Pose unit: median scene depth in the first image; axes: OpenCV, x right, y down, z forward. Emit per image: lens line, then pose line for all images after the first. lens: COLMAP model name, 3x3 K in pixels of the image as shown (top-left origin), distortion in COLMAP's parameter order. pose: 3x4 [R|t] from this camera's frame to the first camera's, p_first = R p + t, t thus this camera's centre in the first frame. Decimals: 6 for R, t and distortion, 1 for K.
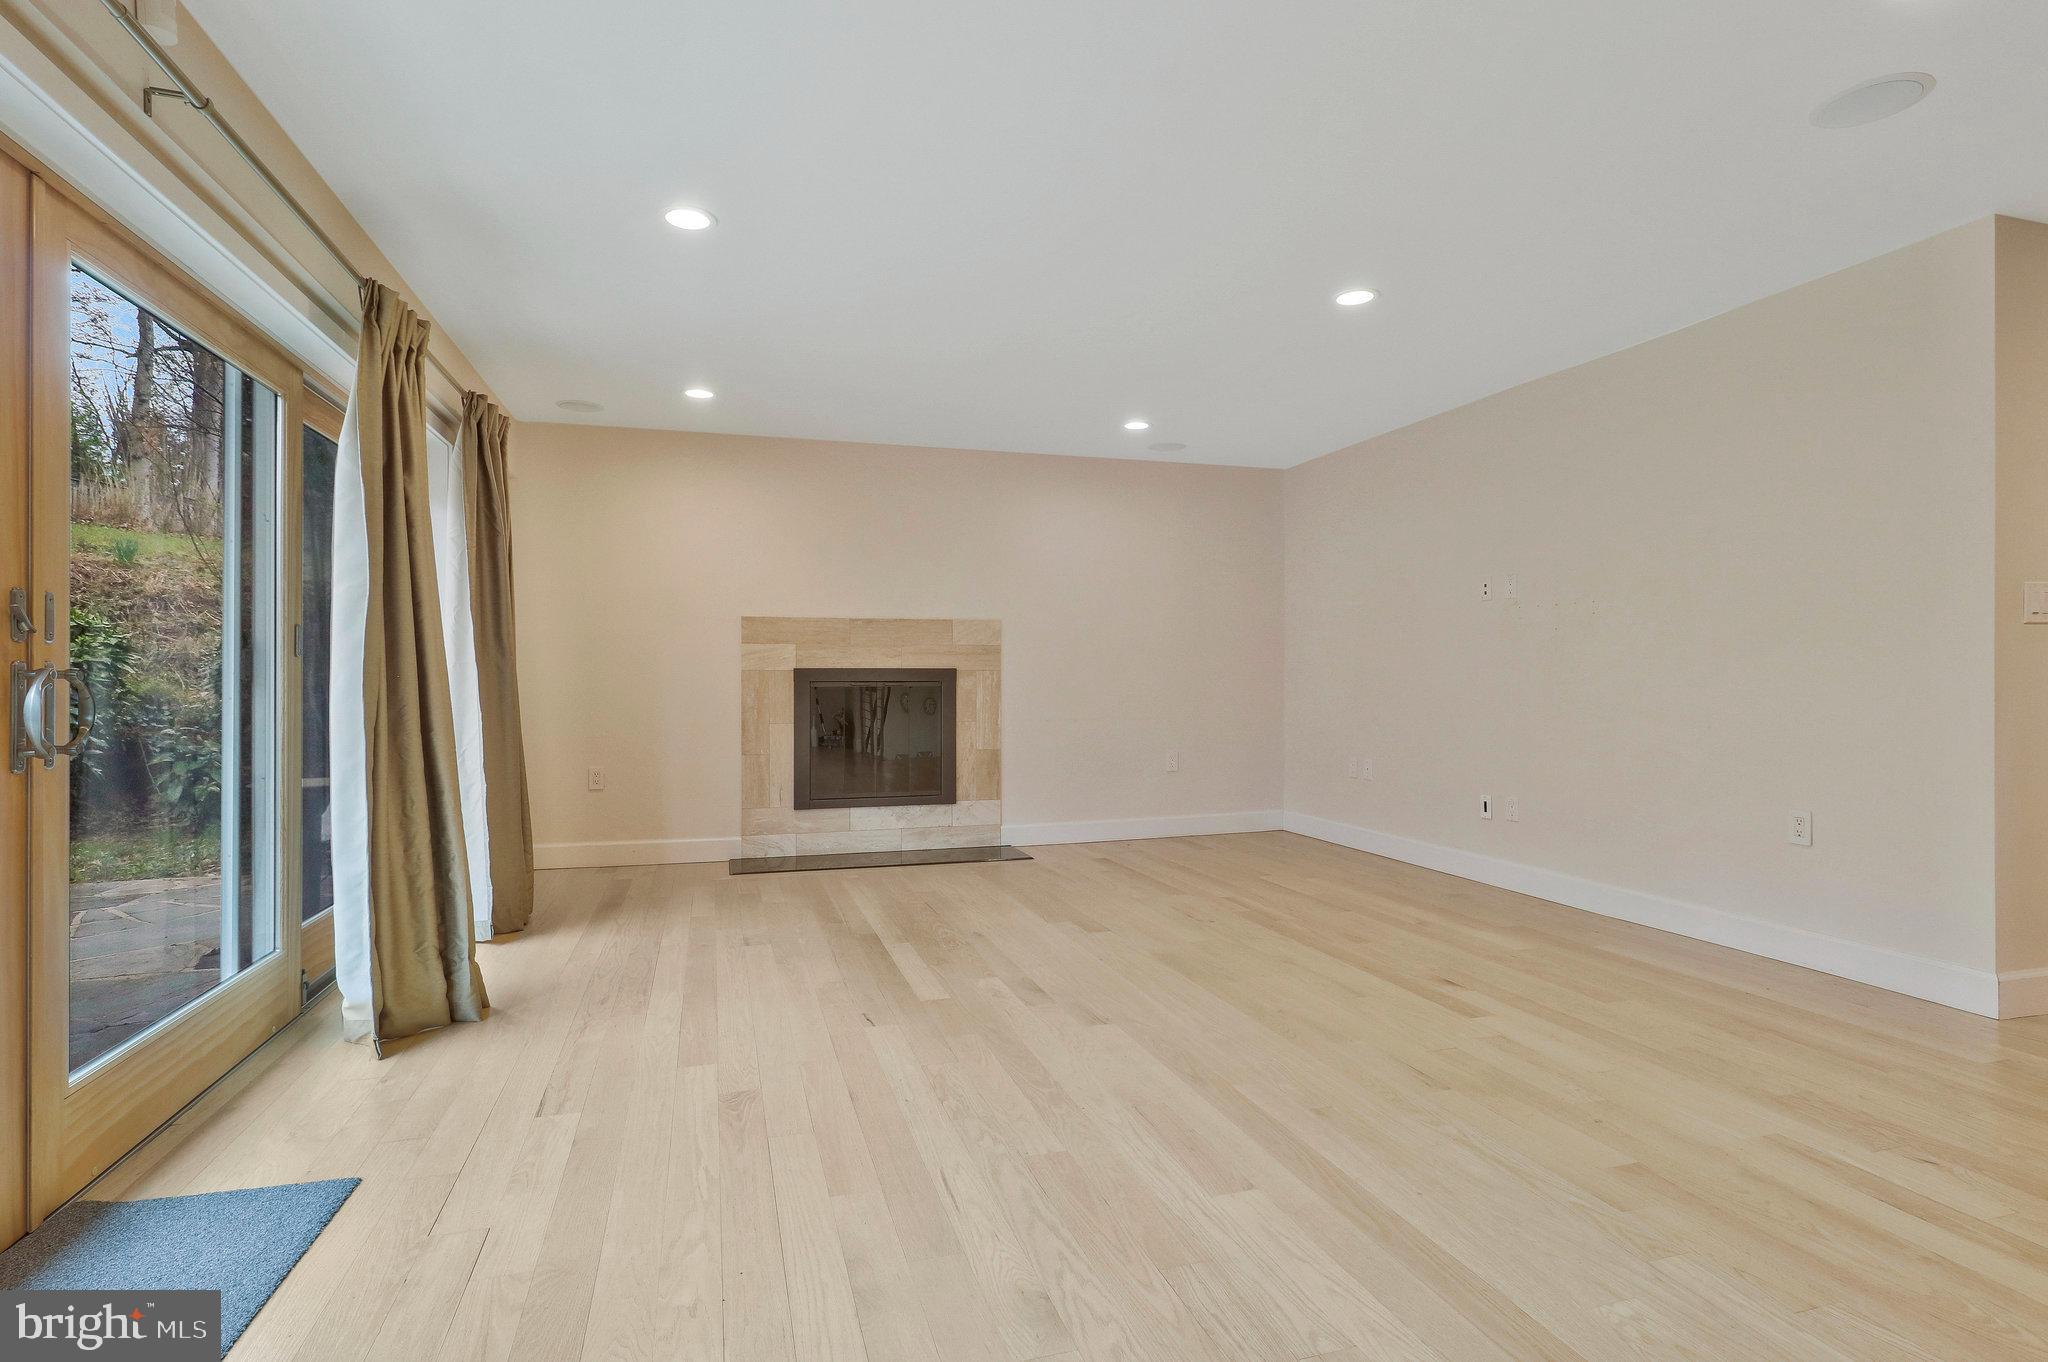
lens RADIAL K [[967.7, 0, 1027.8], [0, 967.7, 675.2], [0, 0, 1]] dist [0.000764, -0.001018]
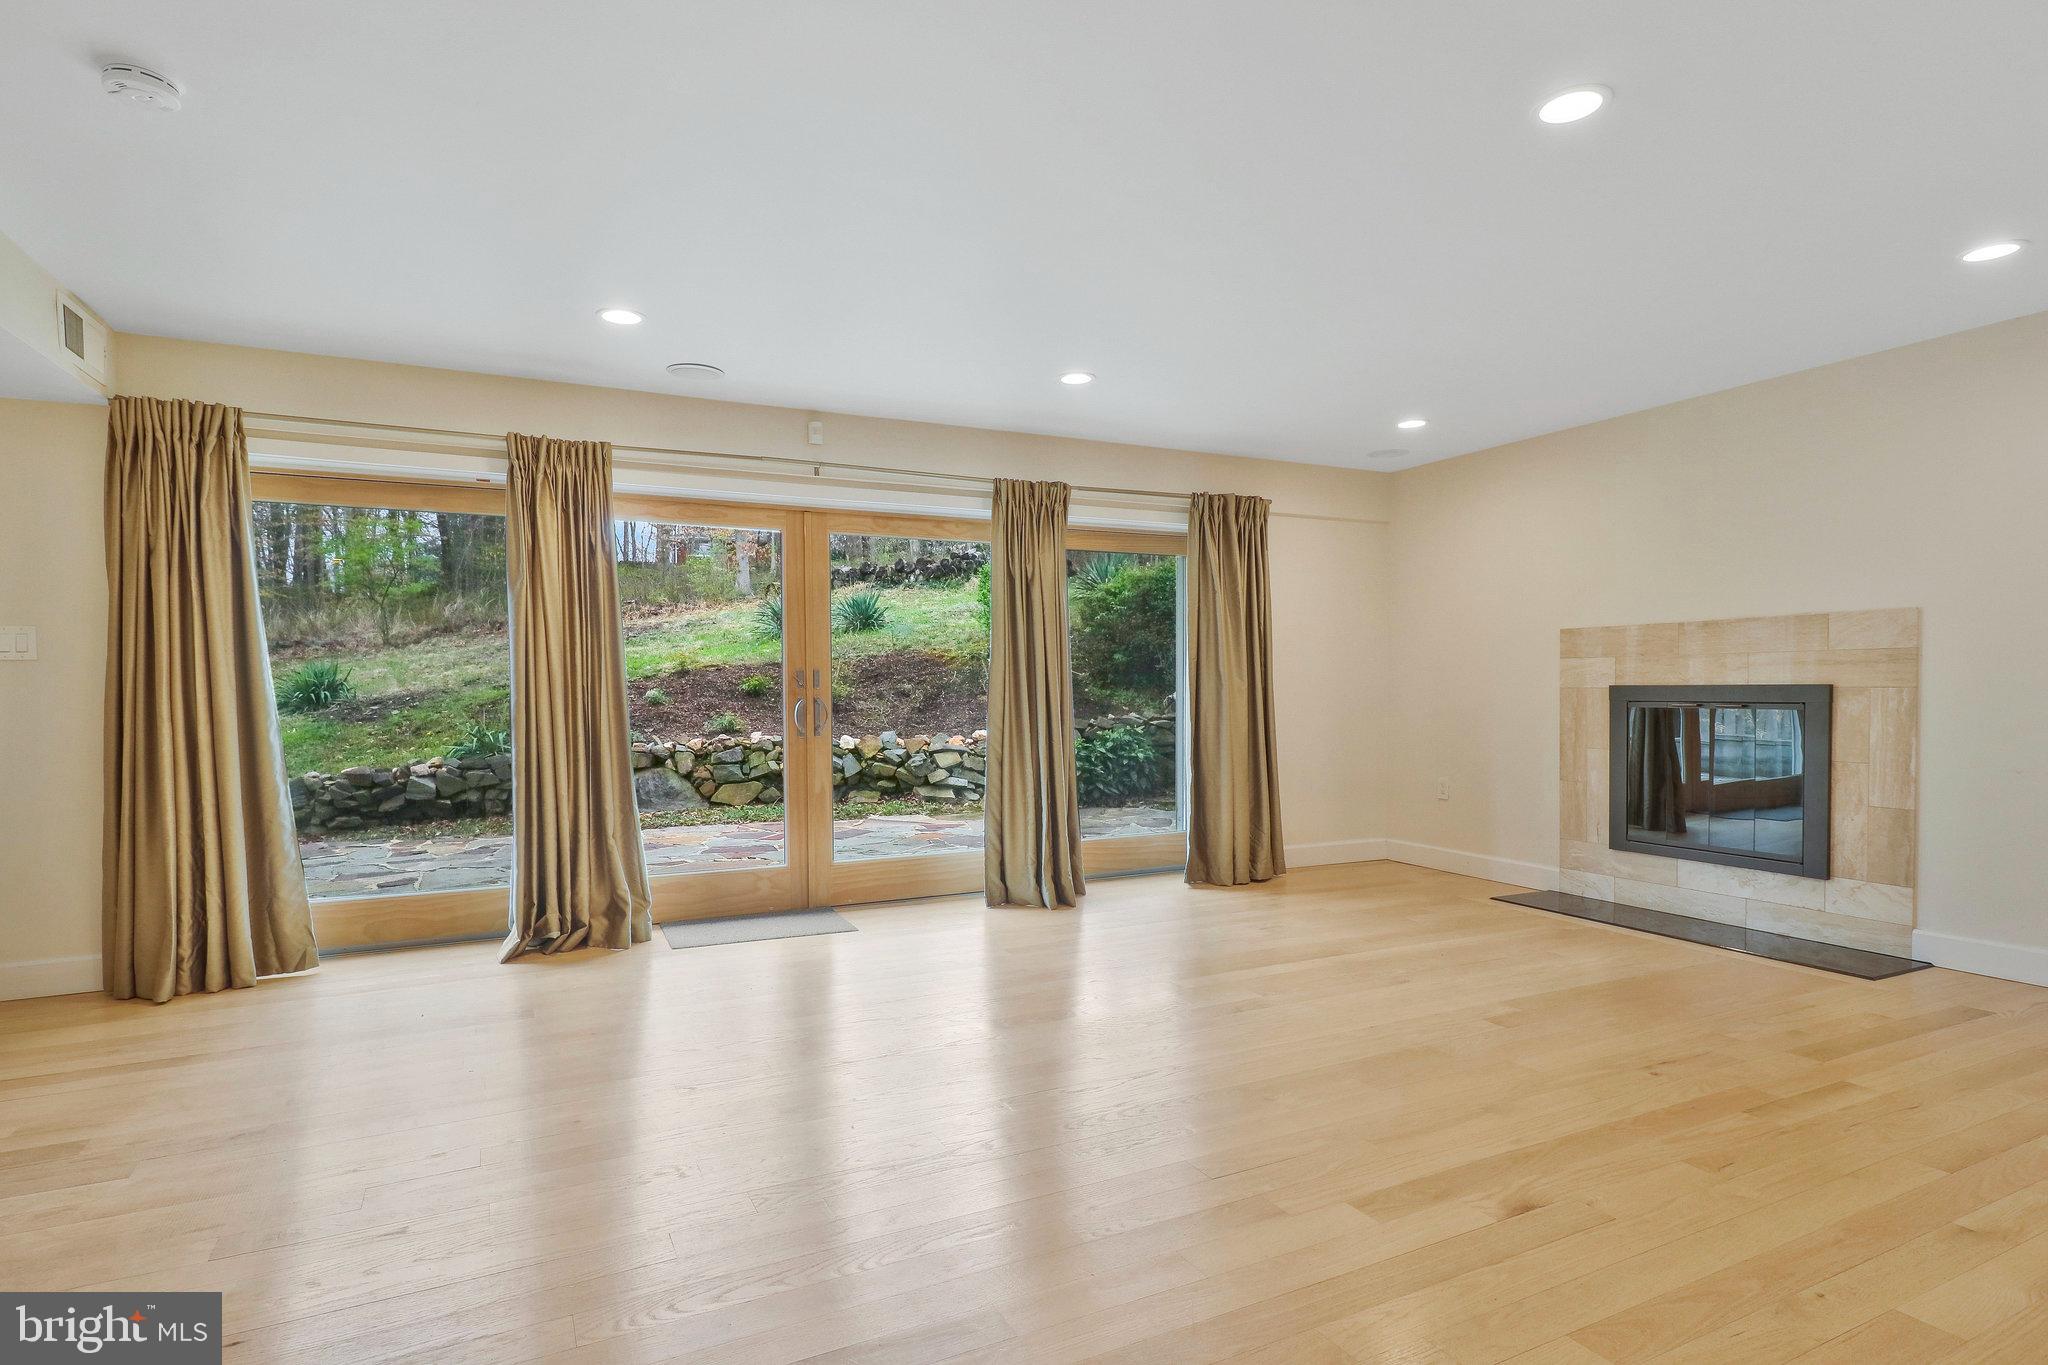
lens RADIAL K [[1014.4, 0, 1027.2], [0, 1014.4, 692.6], [0, 0, 1]] dist [0.001241, 0.000277]
pose [[0.203717, 0.002466, -0.979027, 0.539830], [0.002953, 0.999991, 0.003133, -0.004806], [0.979025, -0.003530, 0.203708, 0.306748]]
